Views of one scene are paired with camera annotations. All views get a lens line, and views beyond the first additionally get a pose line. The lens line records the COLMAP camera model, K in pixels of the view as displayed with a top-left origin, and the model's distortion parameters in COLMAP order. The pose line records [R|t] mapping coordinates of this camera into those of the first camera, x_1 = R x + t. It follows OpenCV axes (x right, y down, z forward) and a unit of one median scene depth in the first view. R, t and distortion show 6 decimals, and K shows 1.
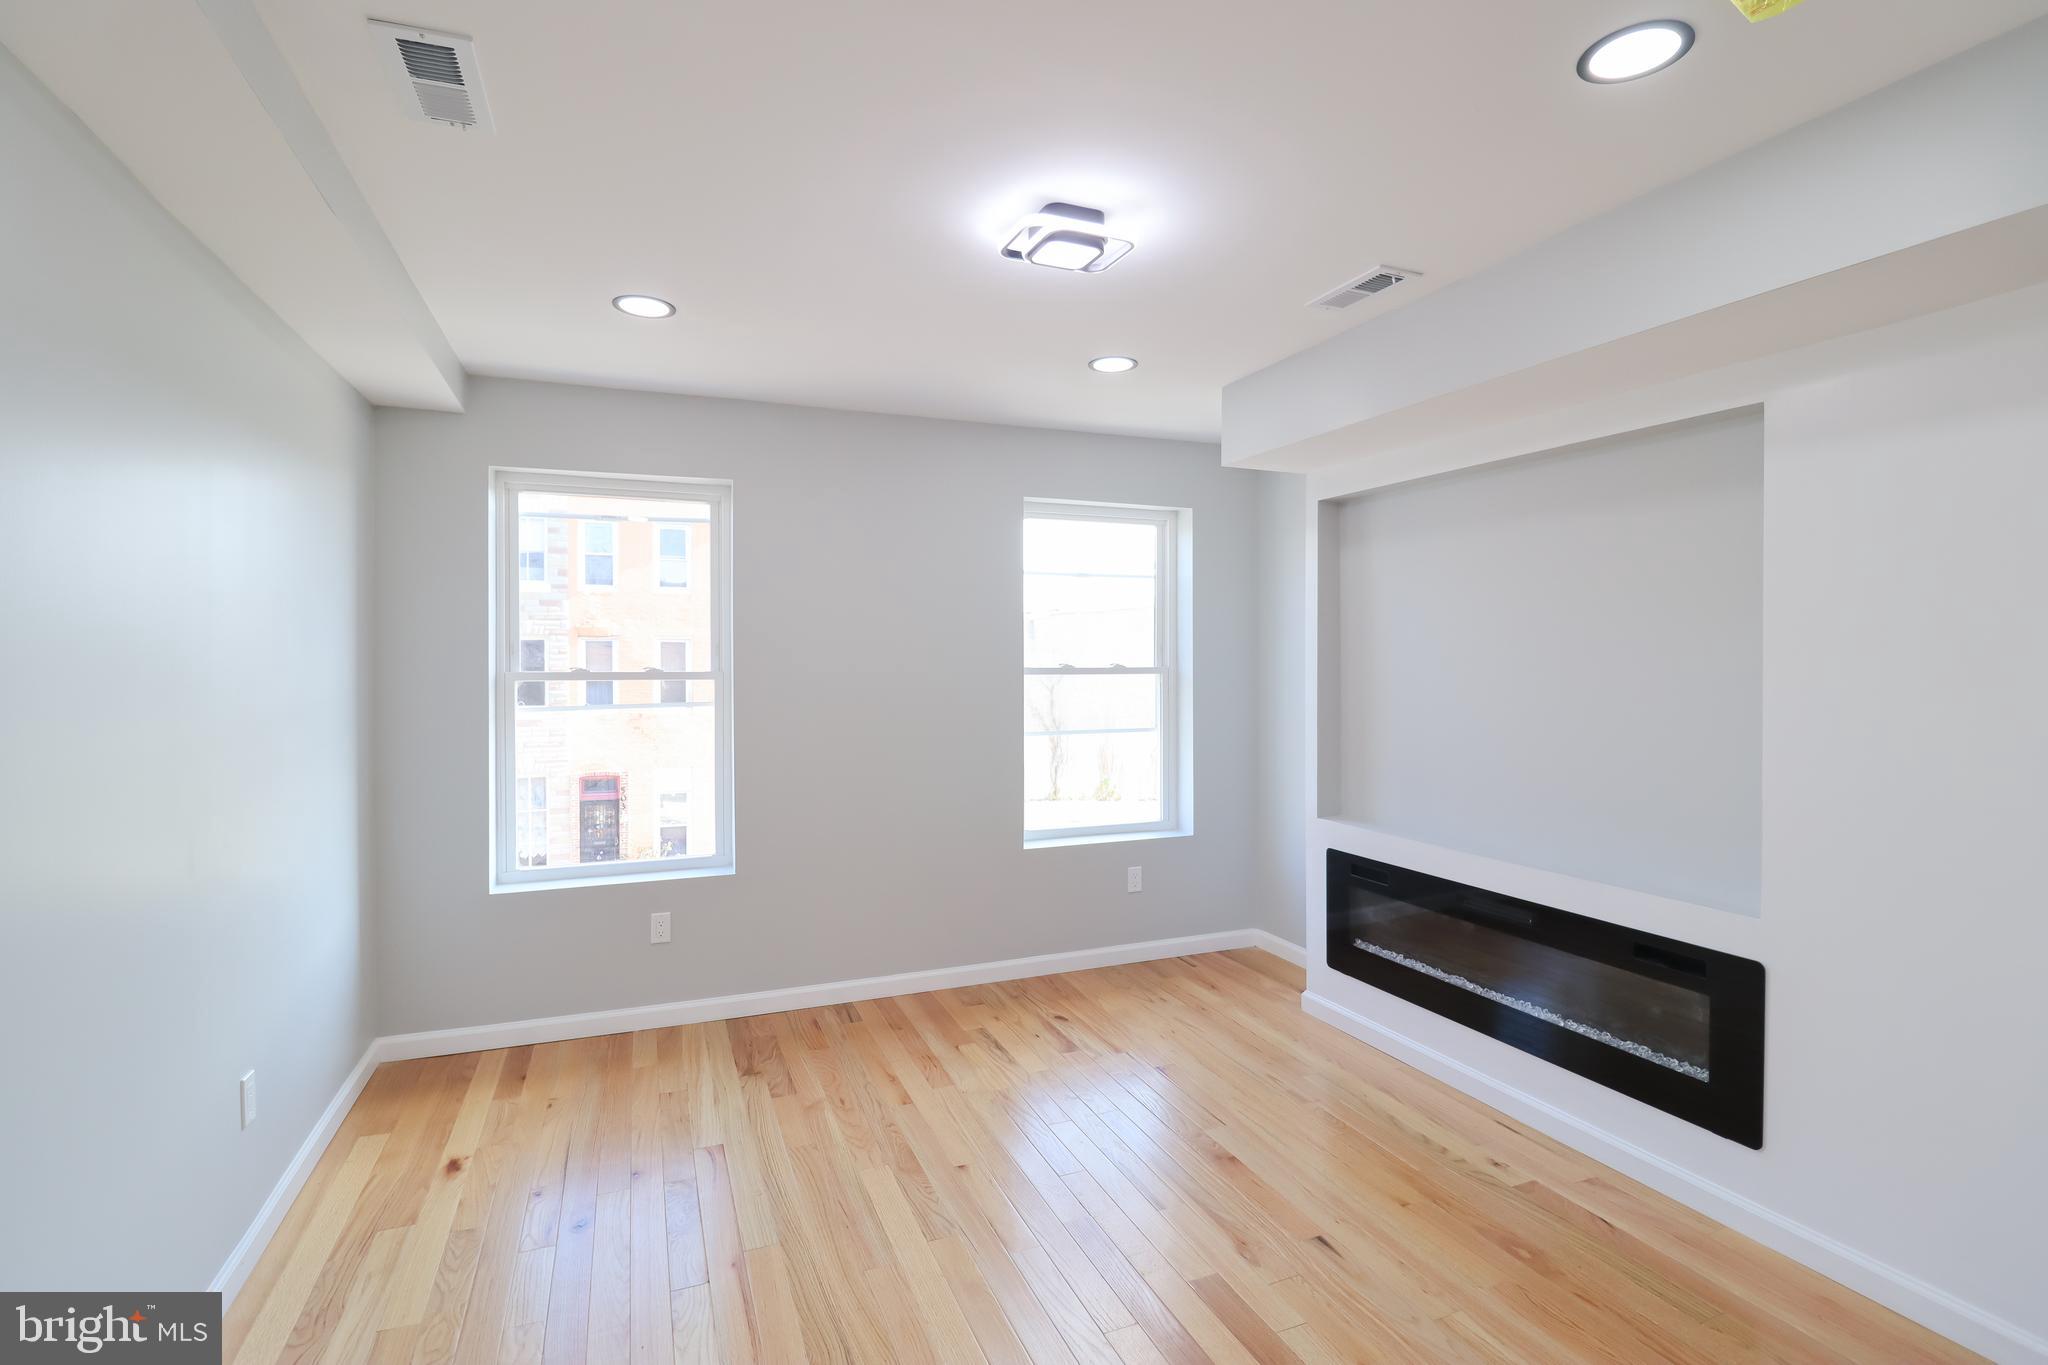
lens RADIAL K [[941.2, 0, 1032.3], [0, 941.2, 673.2], [0, 0, 1]] dist [0.001617, -0.013340]
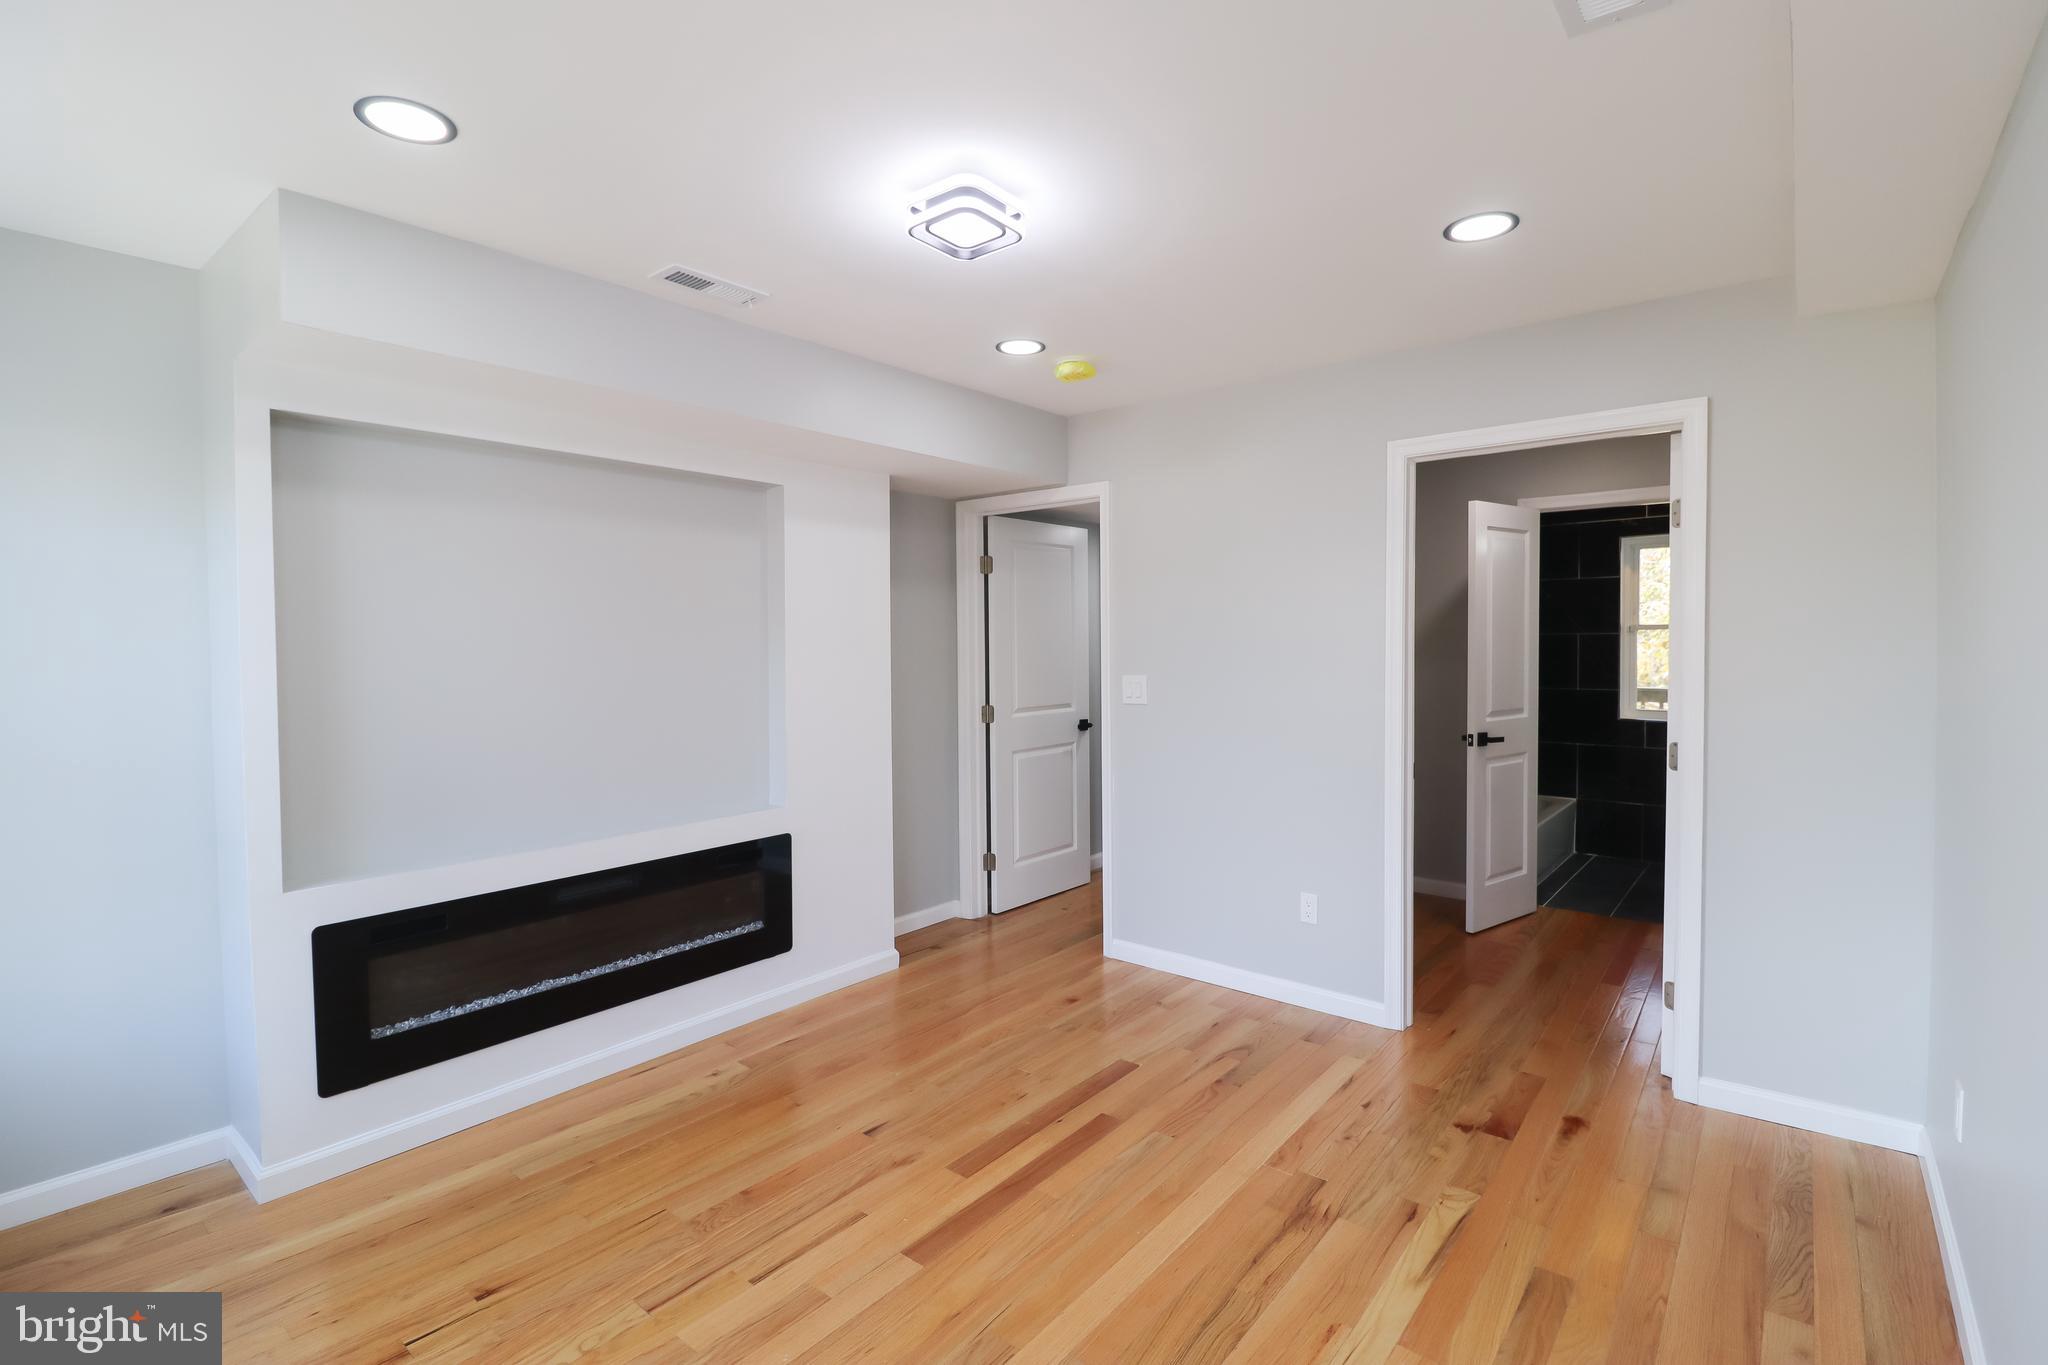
lens RADIAL K [[963.5, 0, 1033.7], [0, 963.5, 661.9], [0, 0, 1]] dist [0.000344, -0.000378]
pose [[-0.472413, -0.020413, 0.881141, -0.552972], [0.016892, 0.999338, 0.032208, -0.020670], [-0.881215, 0.030100, -0.471756, 0.882547]]
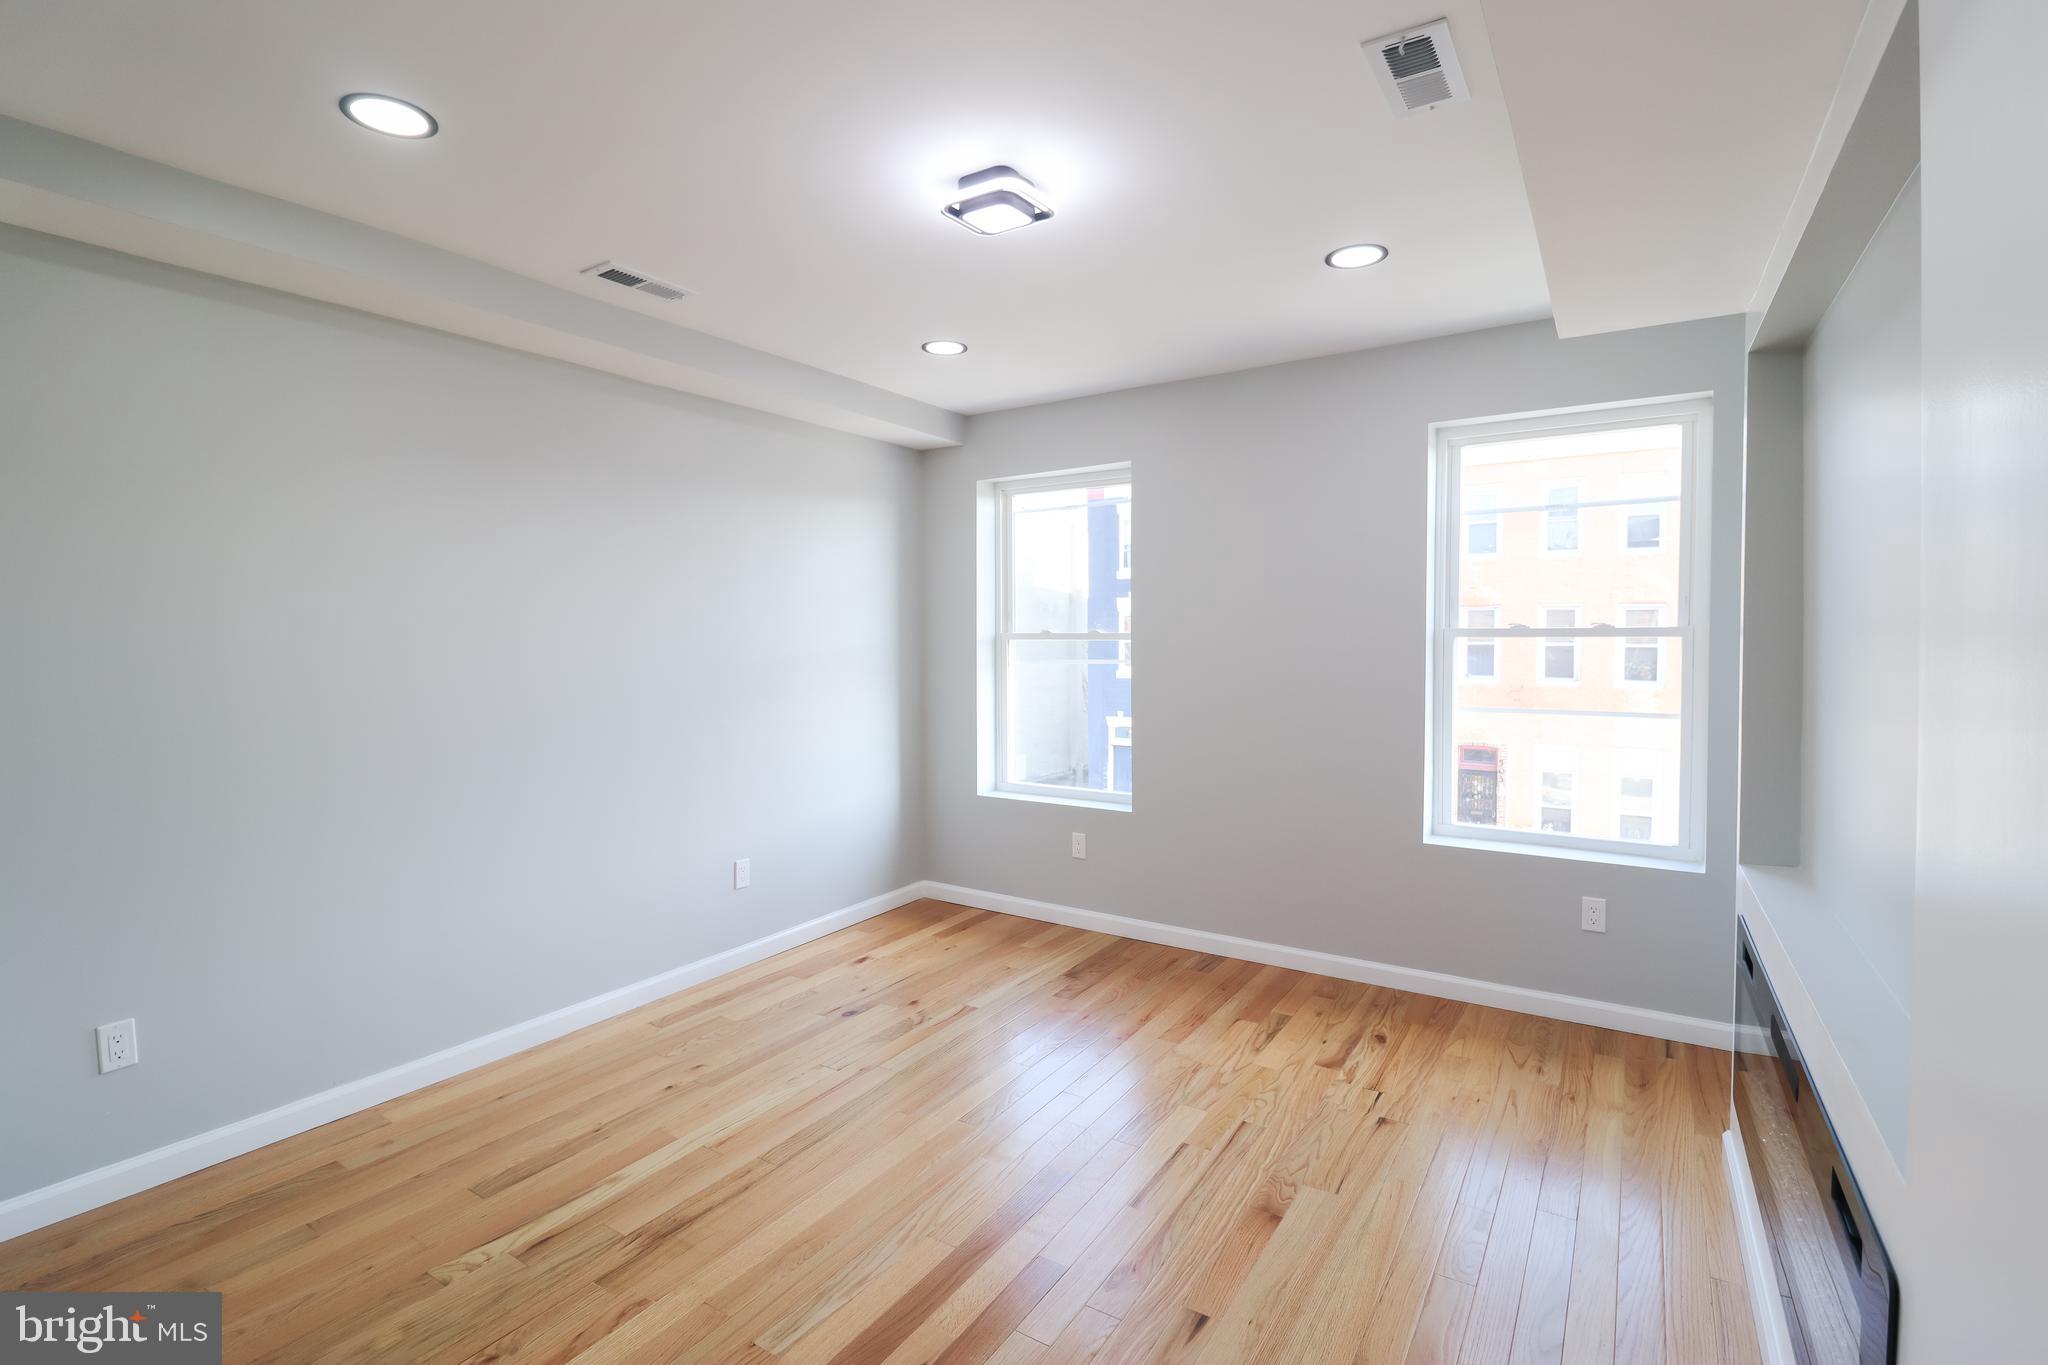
lens RADIAL K [[963.5, 0, 1033.7], [0, 963.5, 661.9], [0, 0, 1]] dist [0.000344, -0.000378]
pose [[0.571116, 0.027073, -0.820423, 0.582608], [-0.003223, 0.999522, 0.030739, -0.001259], [0.820863, -0.014911, 0.570931, 0.257361]]
